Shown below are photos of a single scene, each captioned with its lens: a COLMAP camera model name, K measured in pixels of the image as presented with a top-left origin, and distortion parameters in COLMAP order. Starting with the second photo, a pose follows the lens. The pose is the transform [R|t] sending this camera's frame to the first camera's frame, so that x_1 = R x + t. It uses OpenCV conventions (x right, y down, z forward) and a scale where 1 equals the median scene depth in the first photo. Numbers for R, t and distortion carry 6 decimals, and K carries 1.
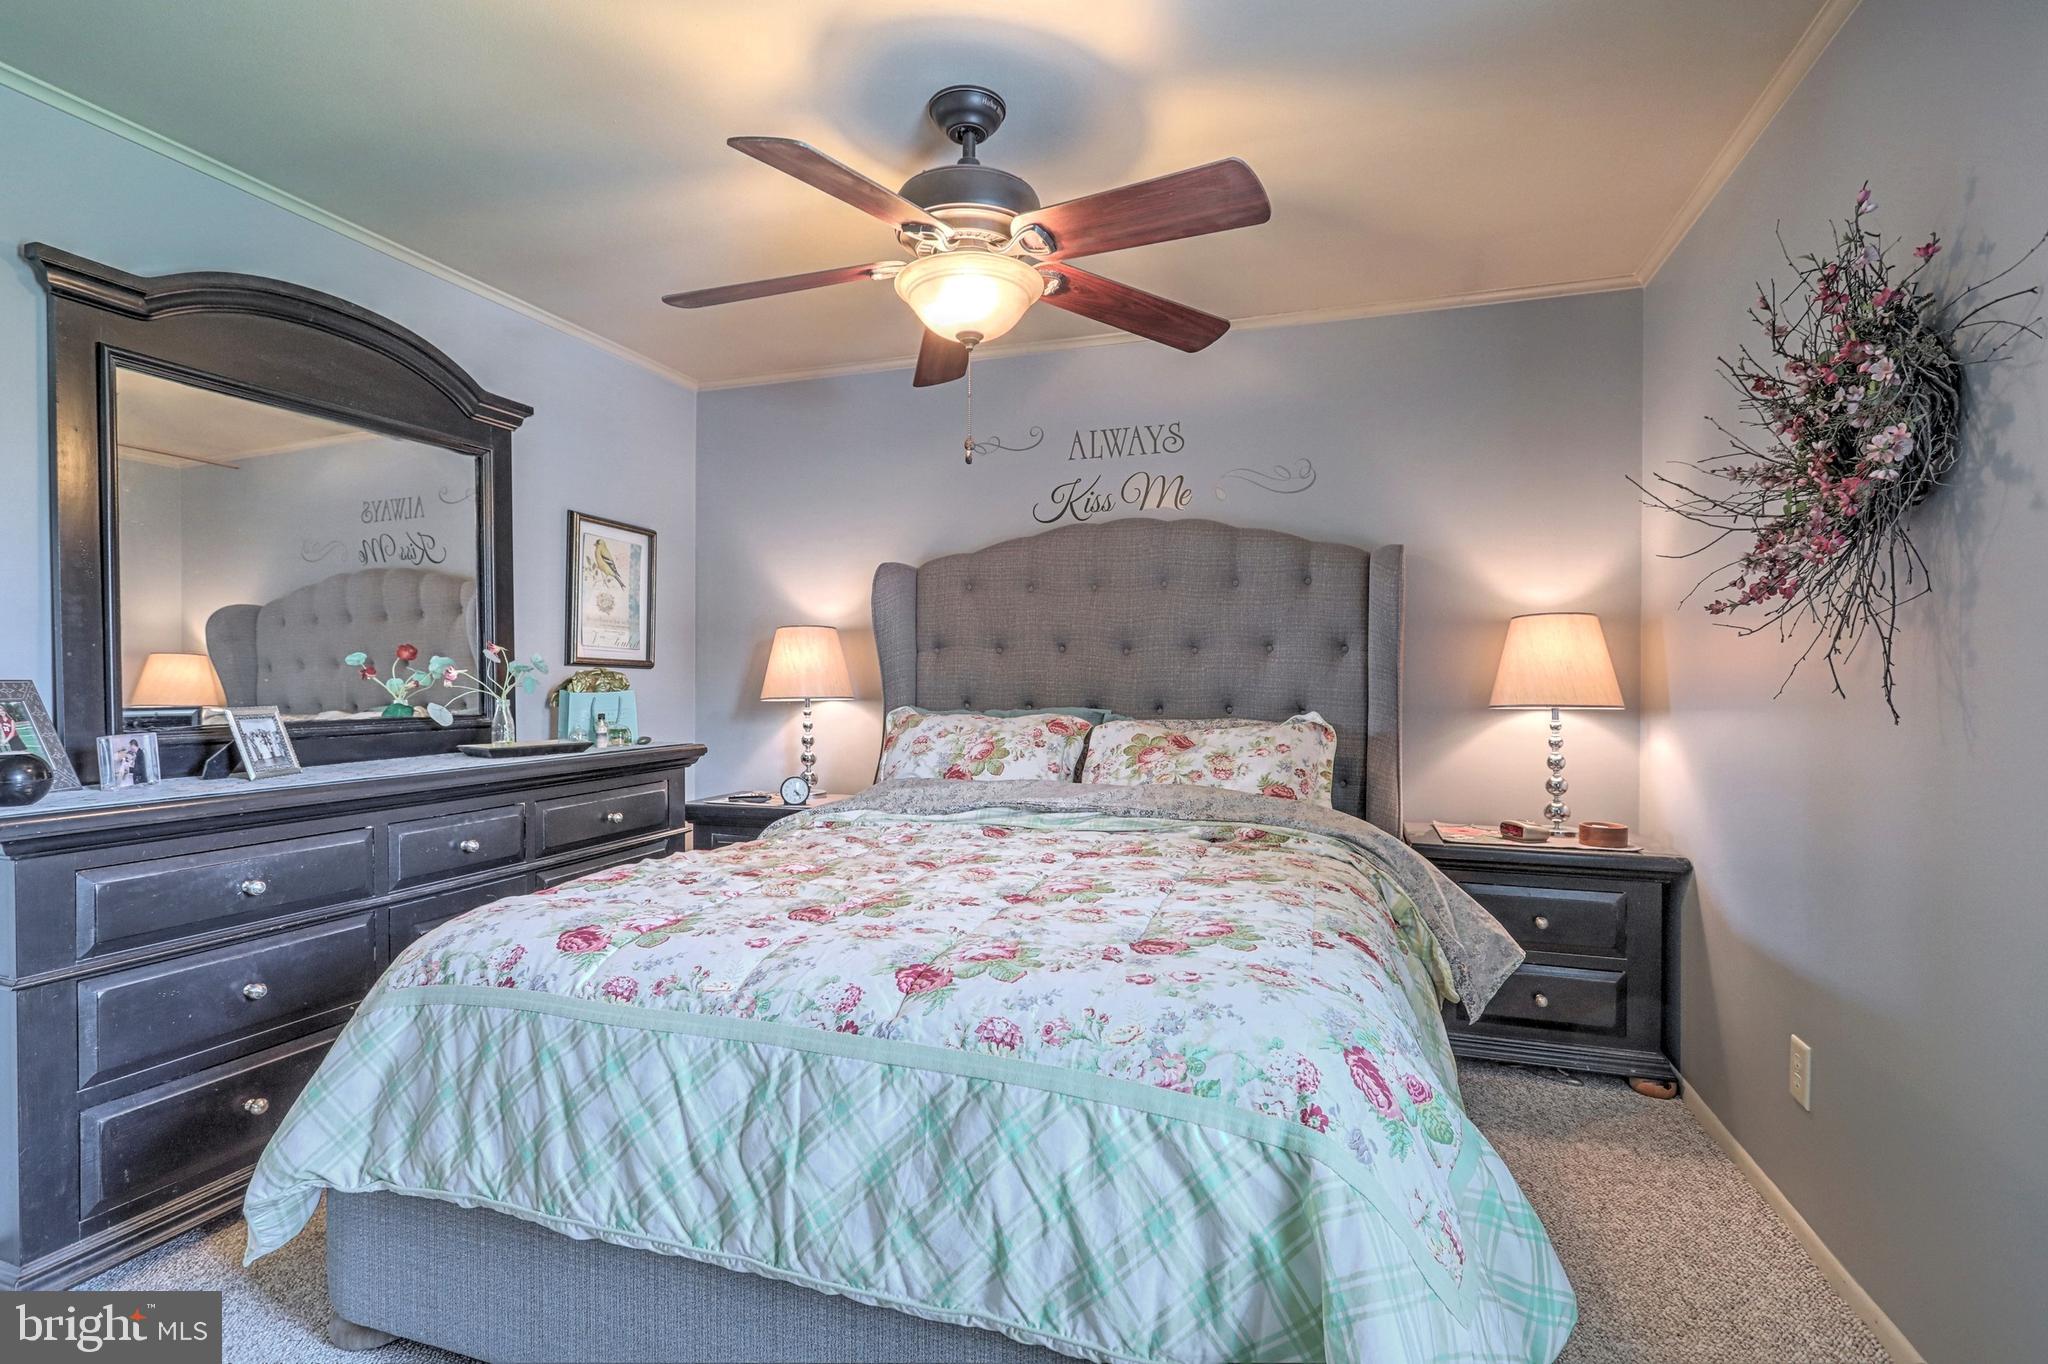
lens RADIAL K [[969.3, 0, 1016.5], [0, 969.3, 684.6], [0, 0, 1]] dist [-0.003692, 0.004842]
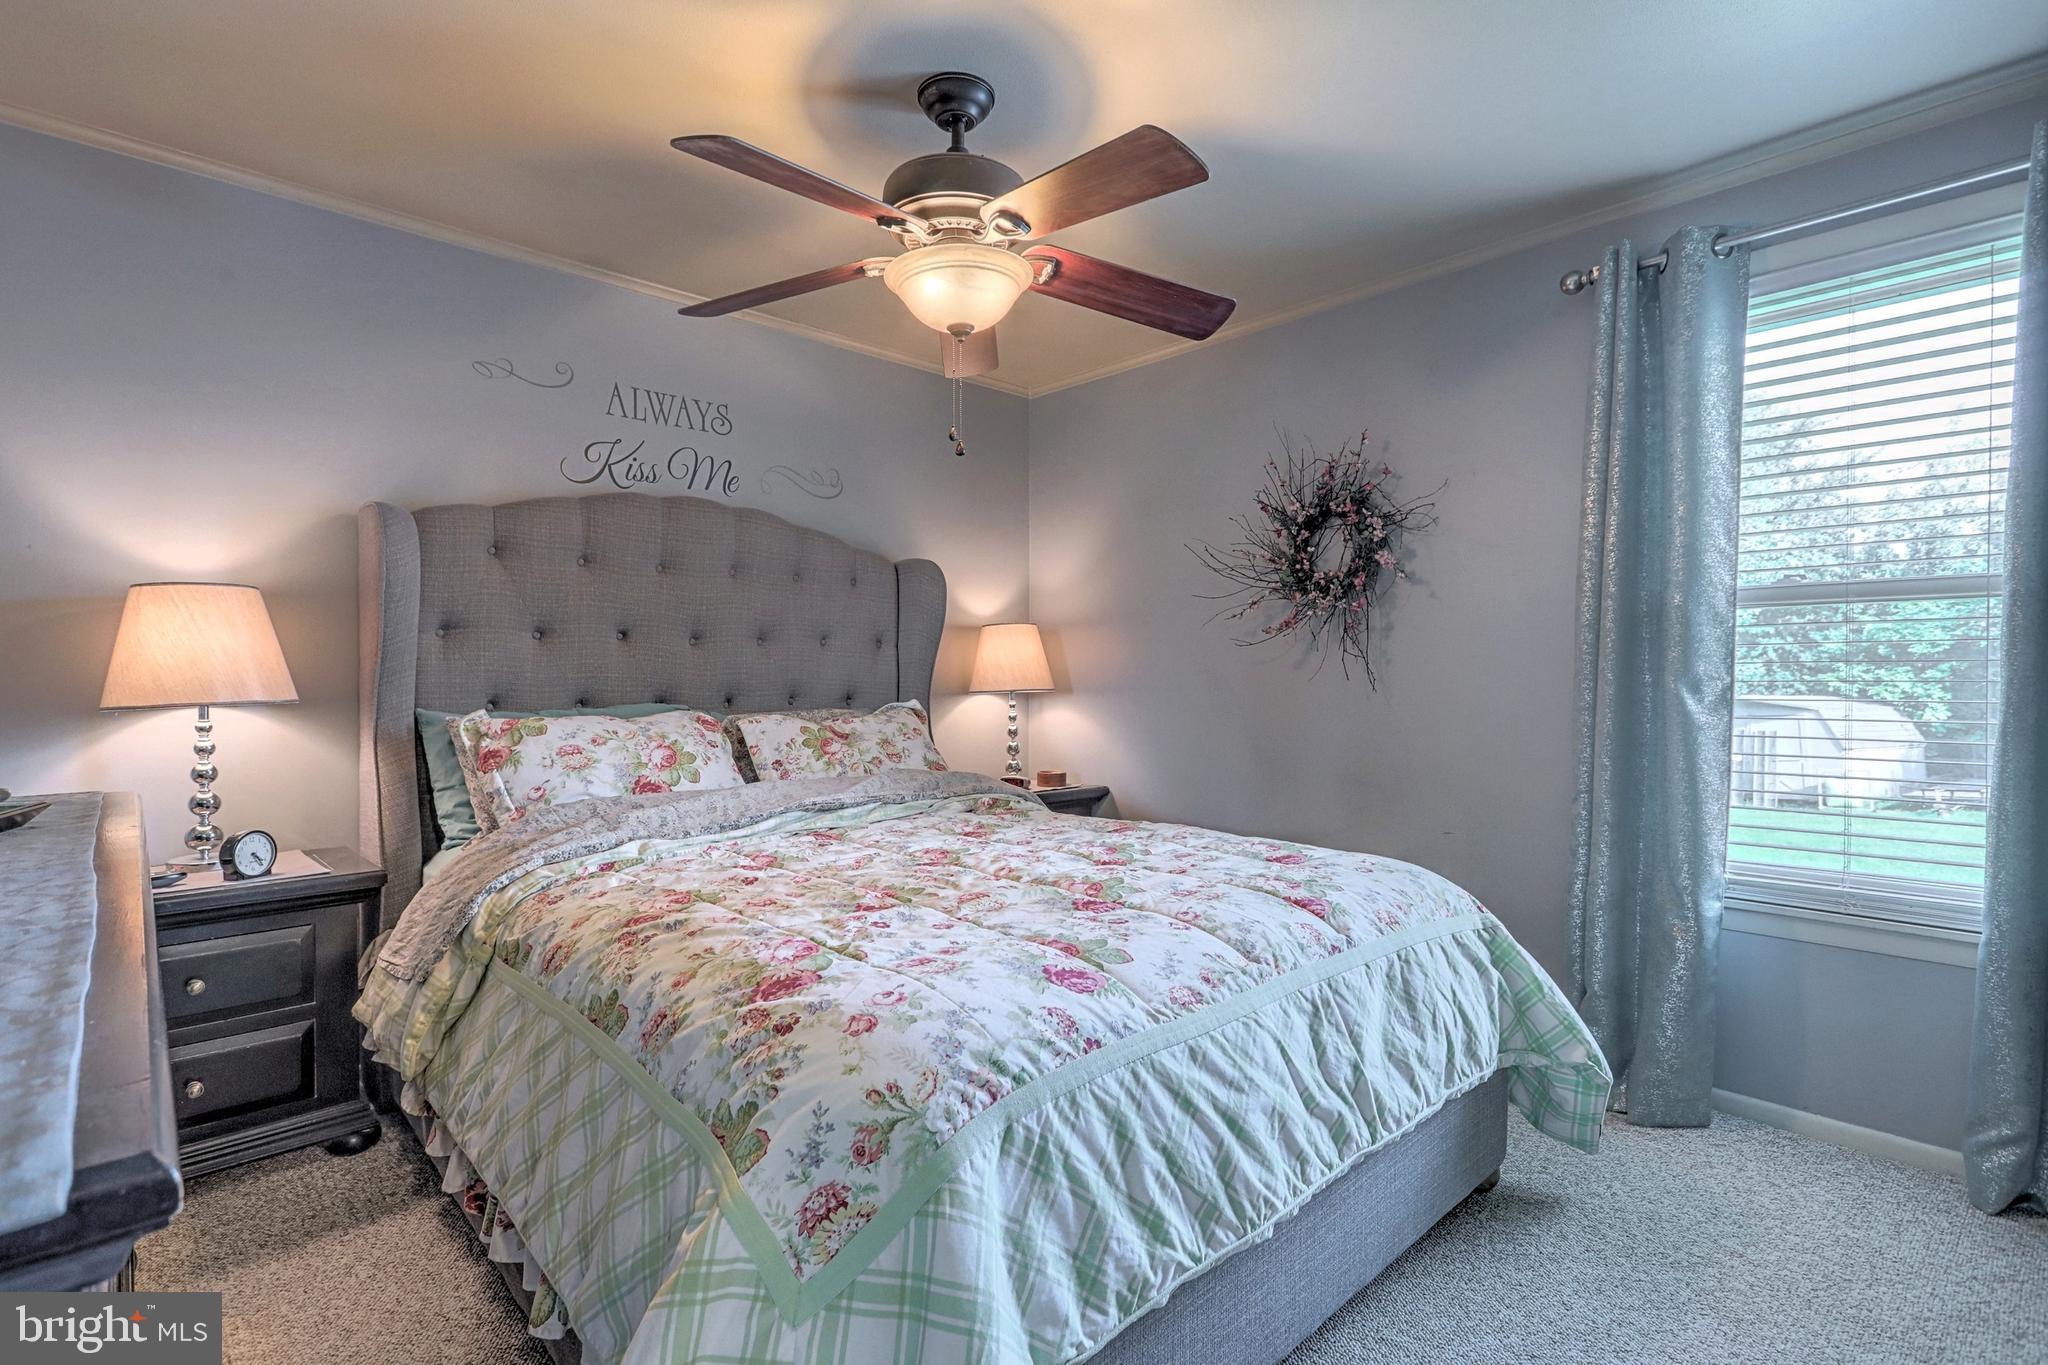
lens RADIAL K [[969.3, 0, 1016.5], [0, 969.3, 685.1], [0, 0, 1]] dist [-0.003692, 0.004842]
pose [[0.469309, -0.013975, 0.882923, -0.659463], [0.006168, 0.999902, 0.012548, -0.002800], [-0.883012, -0.000443, 0.469349, 0.349263]]
